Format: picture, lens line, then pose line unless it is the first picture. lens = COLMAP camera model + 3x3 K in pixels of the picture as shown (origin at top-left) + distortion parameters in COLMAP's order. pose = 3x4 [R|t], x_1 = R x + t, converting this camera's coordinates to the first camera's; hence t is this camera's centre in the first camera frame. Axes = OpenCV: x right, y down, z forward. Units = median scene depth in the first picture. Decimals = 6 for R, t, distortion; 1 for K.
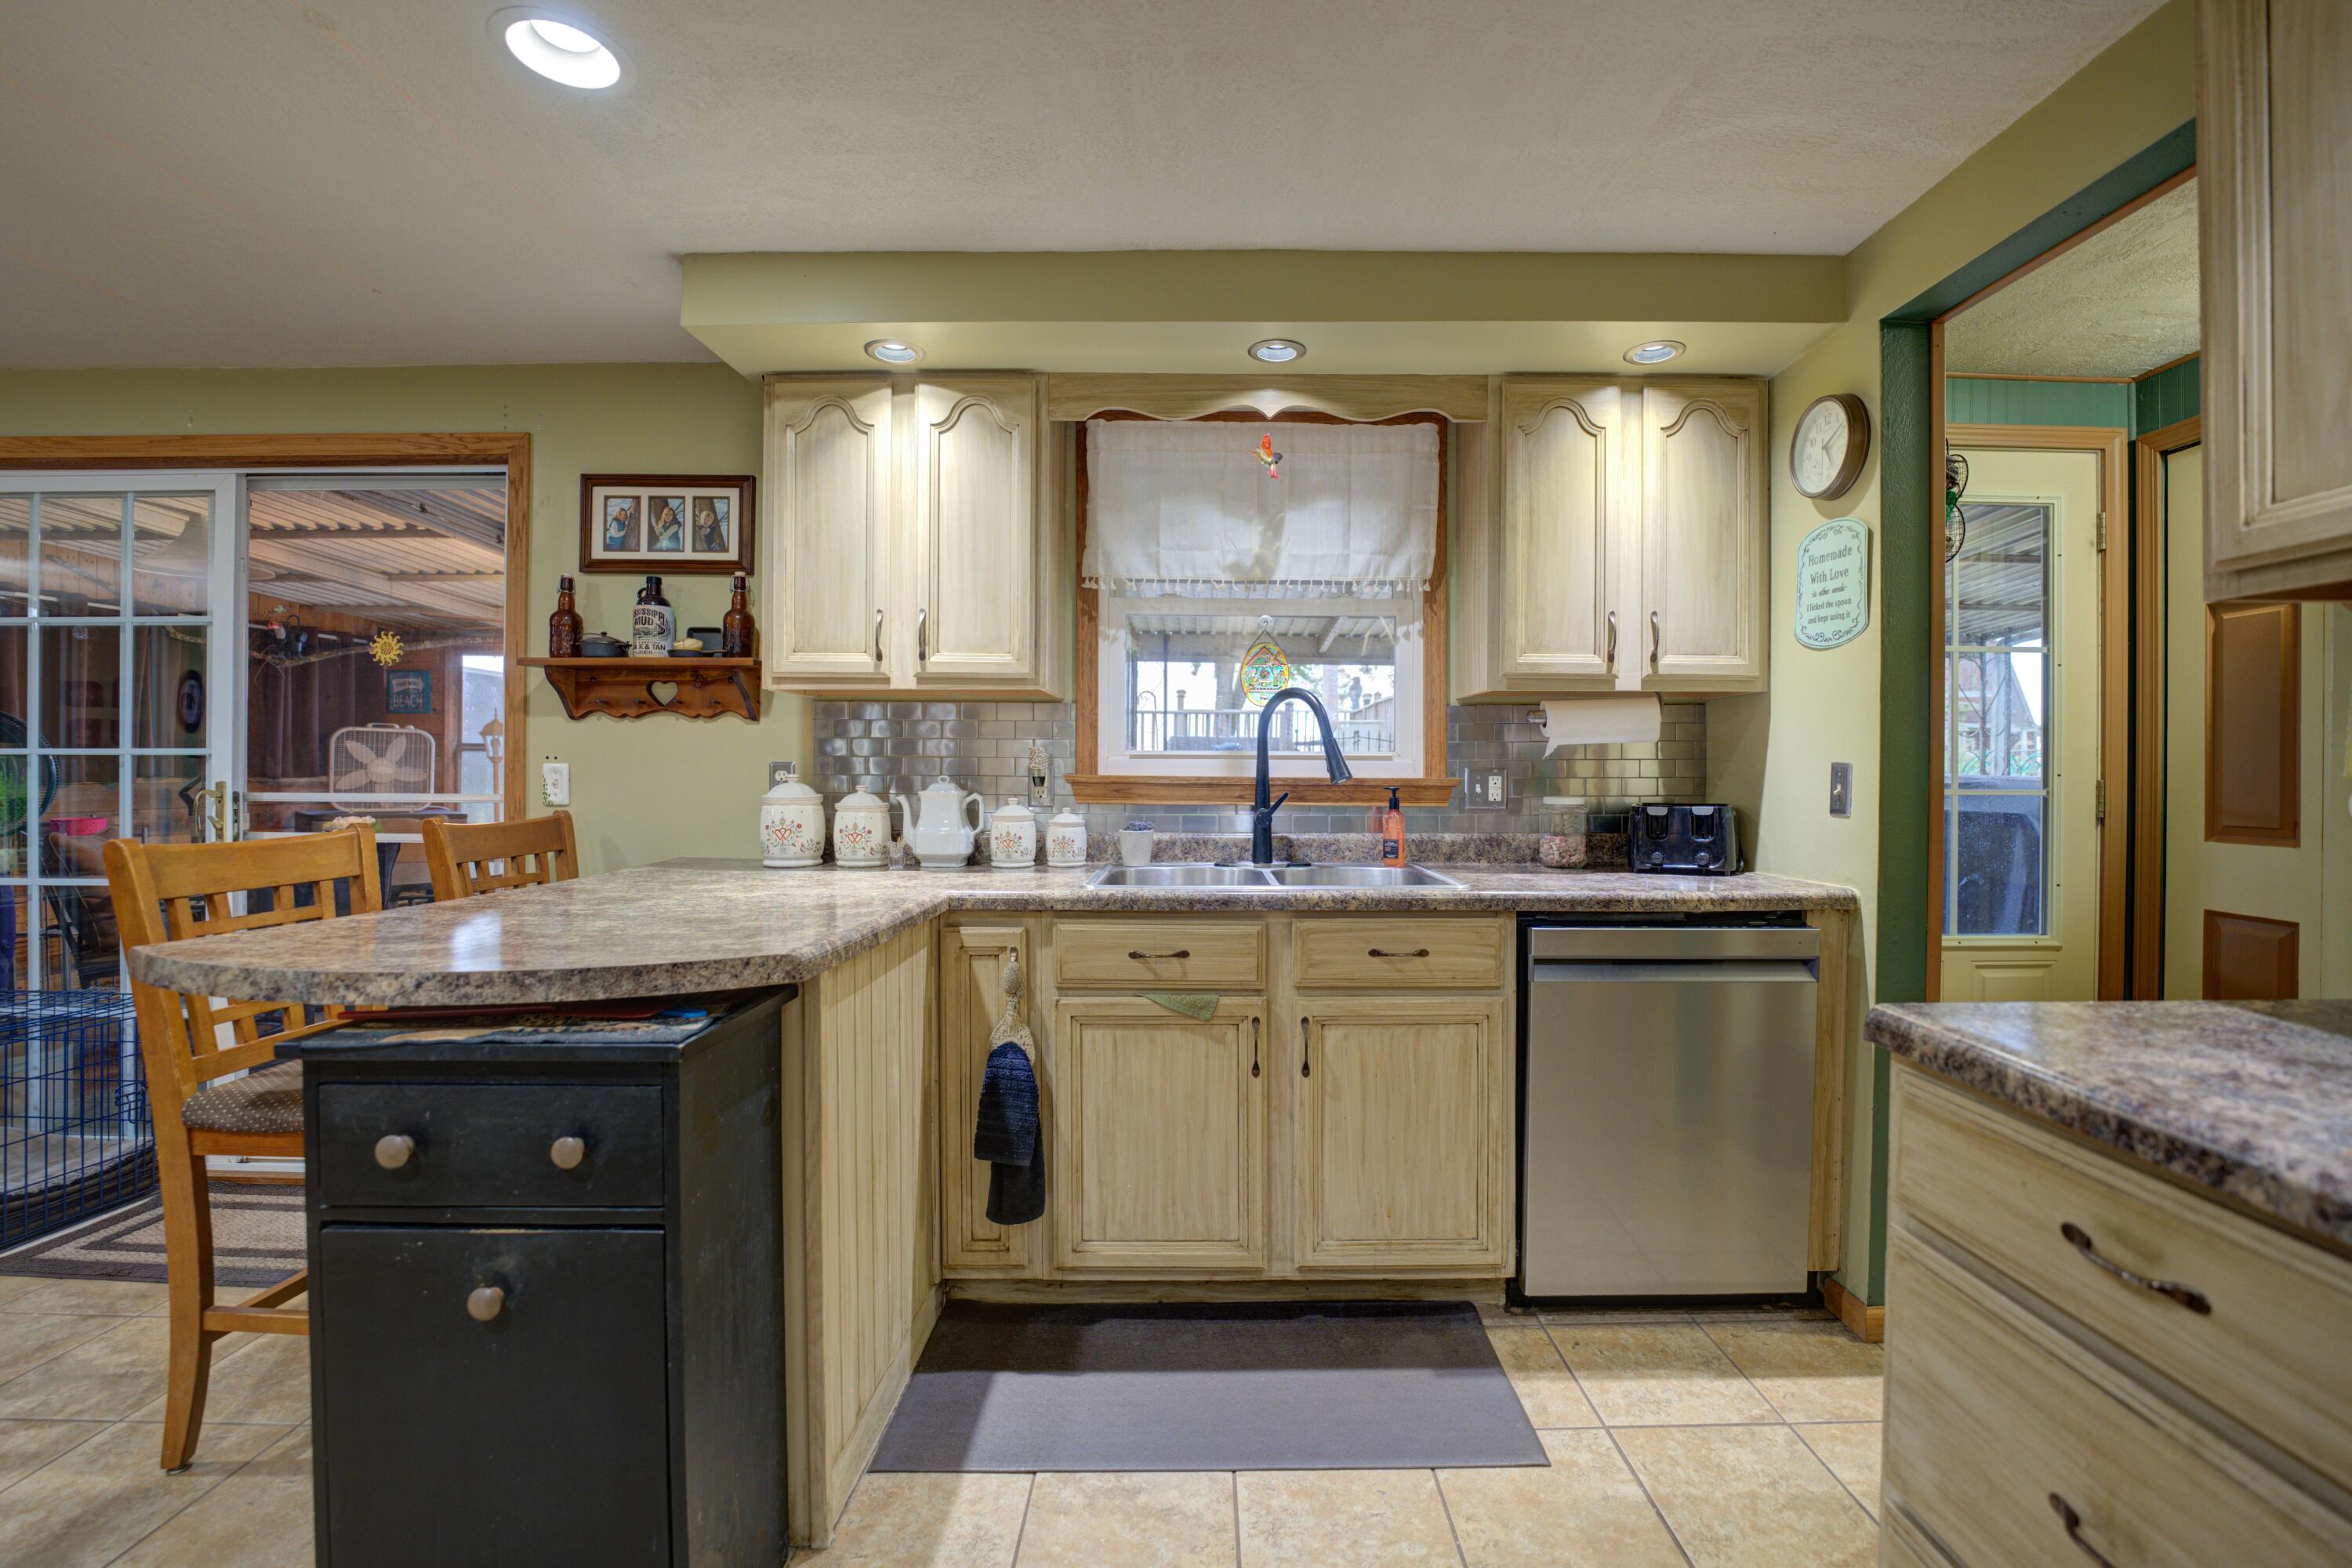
lens RADIAL K [[963.7, 0, 1188.3], [0, 963.7, 774.3], [0, 0, 1]] dist [-0.033524, 0.005639]
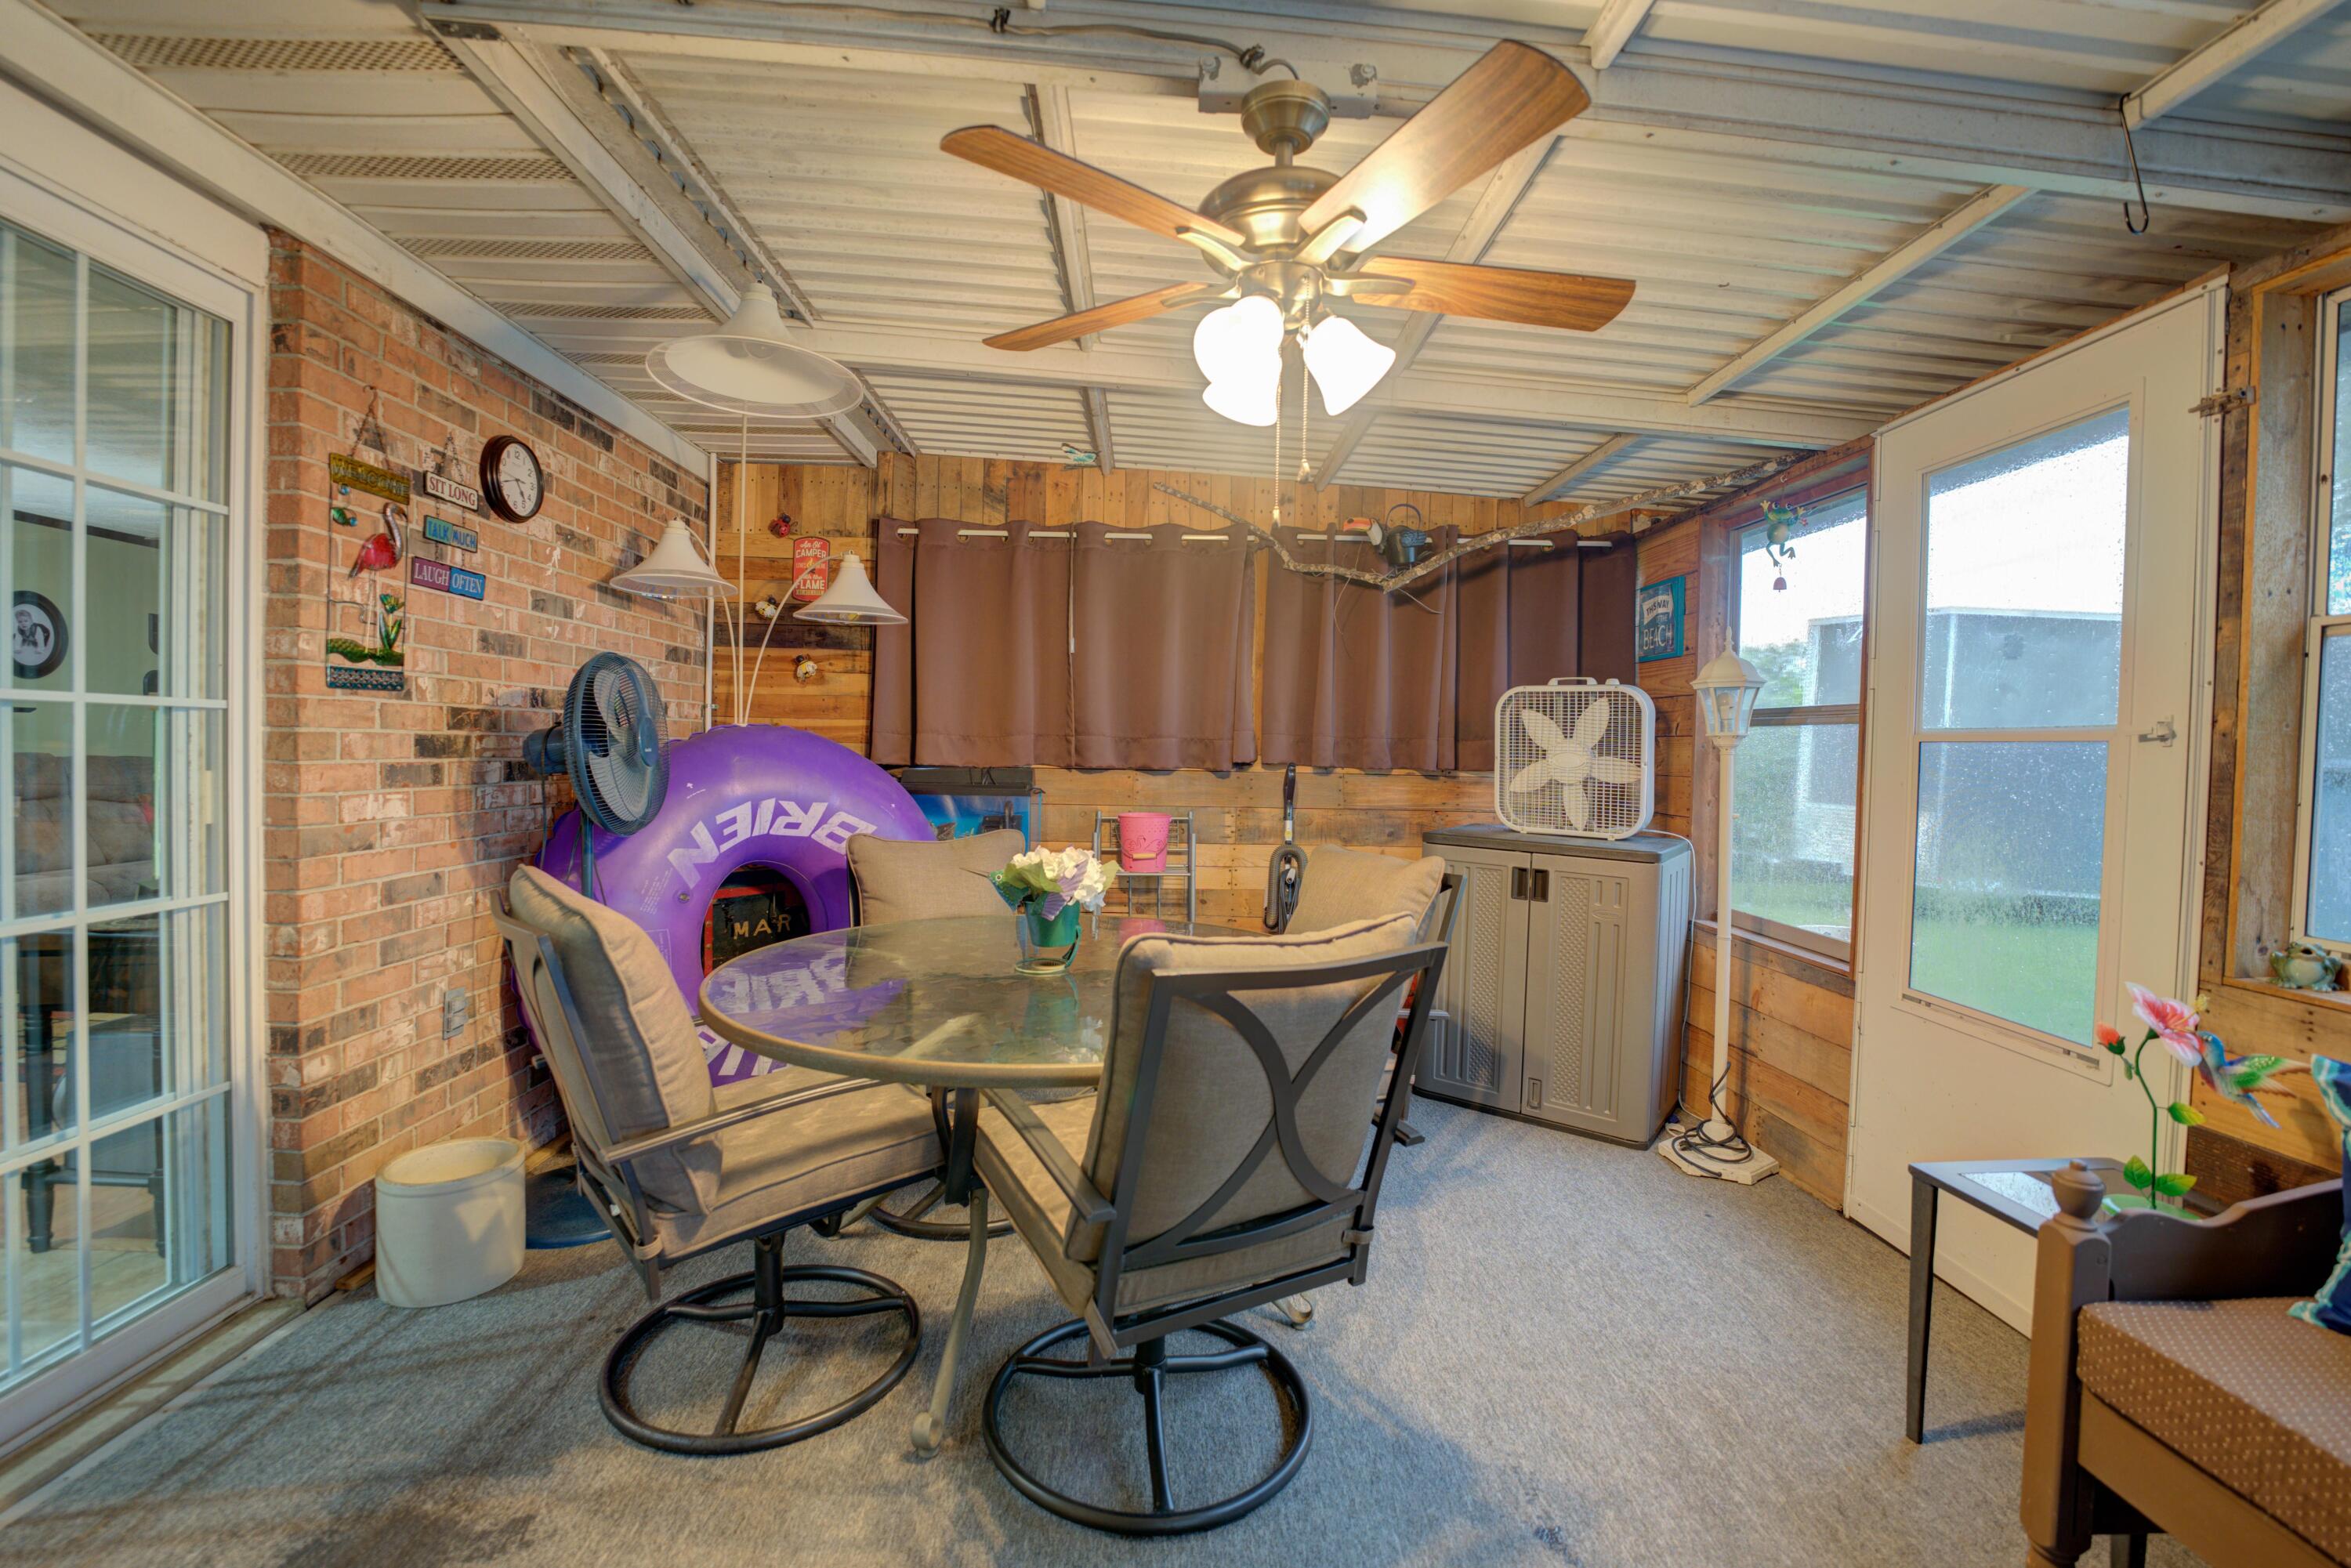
lens RADIAL K [[965.9, 0, 1181.5], [0, 965.9, 757.7], [0, 0, 1]] dist [-0.000516, -0.000006]
pose [[0.029464, 0.019109, -0.999383, -0.283242], [-0.031559, 0.999337, 0.018178, -0.009289], [0.999068, 0.031004, 0.030048, 0.742406]]
